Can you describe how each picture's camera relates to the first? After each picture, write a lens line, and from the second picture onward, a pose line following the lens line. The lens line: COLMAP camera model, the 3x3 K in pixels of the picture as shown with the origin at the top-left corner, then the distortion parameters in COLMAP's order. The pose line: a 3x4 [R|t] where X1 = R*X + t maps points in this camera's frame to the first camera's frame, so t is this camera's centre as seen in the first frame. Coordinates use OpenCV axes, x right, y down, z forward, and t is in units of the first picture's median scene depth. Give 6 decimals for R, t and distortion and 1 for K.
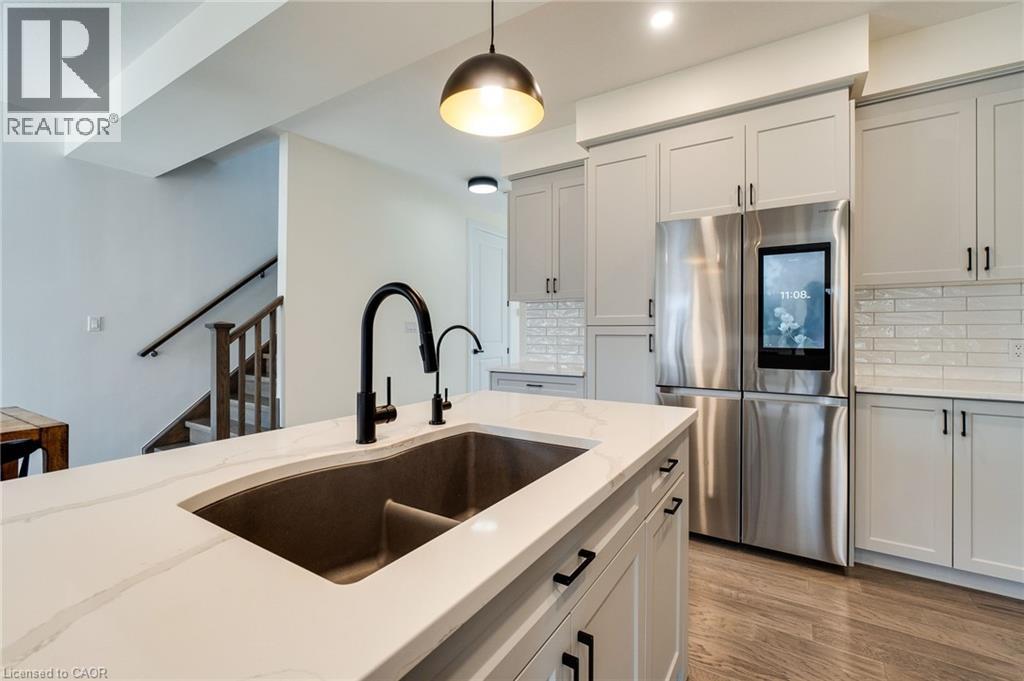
lens RADIAL K [[449.1, 0, 504.7], [0, 449.1, 331.5], [0, 0, 1]] dist [-0.013736, 0.006367]
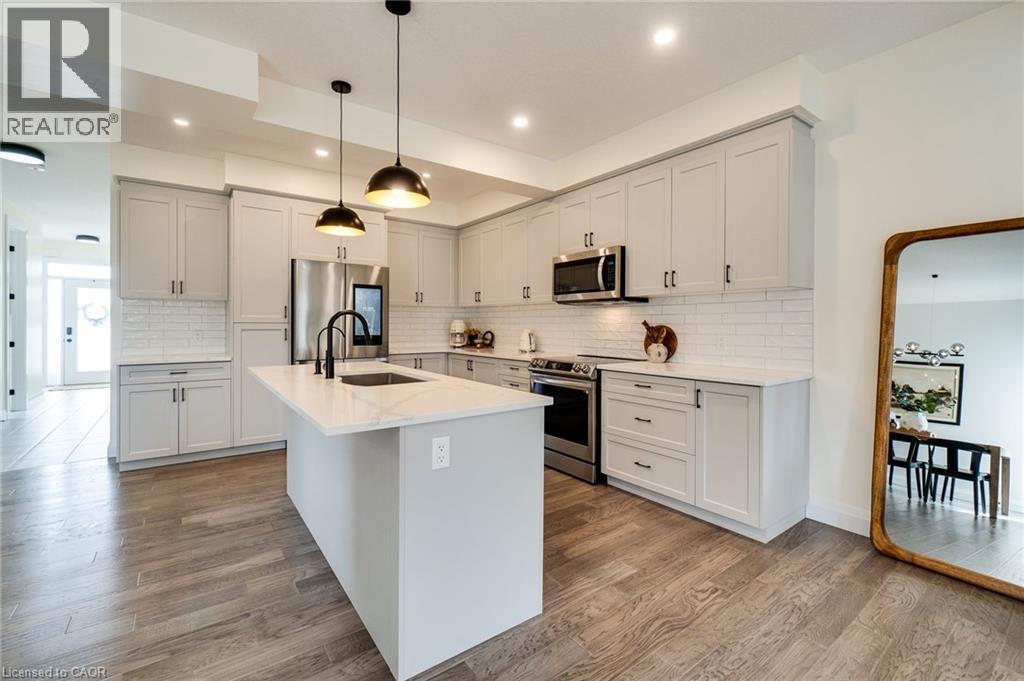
lens RADIAL K [[449.1, 0, 507.8], [0, 449.1, 325.6], [0, 0, 1]] dist [-0.013736, 0.006367]
pose [[0.357574, -0.003420, 0.933879, -1.045370], [-0.002074, 0.999988, 0.004456, -0.017116], [-0.933882, -0.003531, 0.357563, -0.332037]]
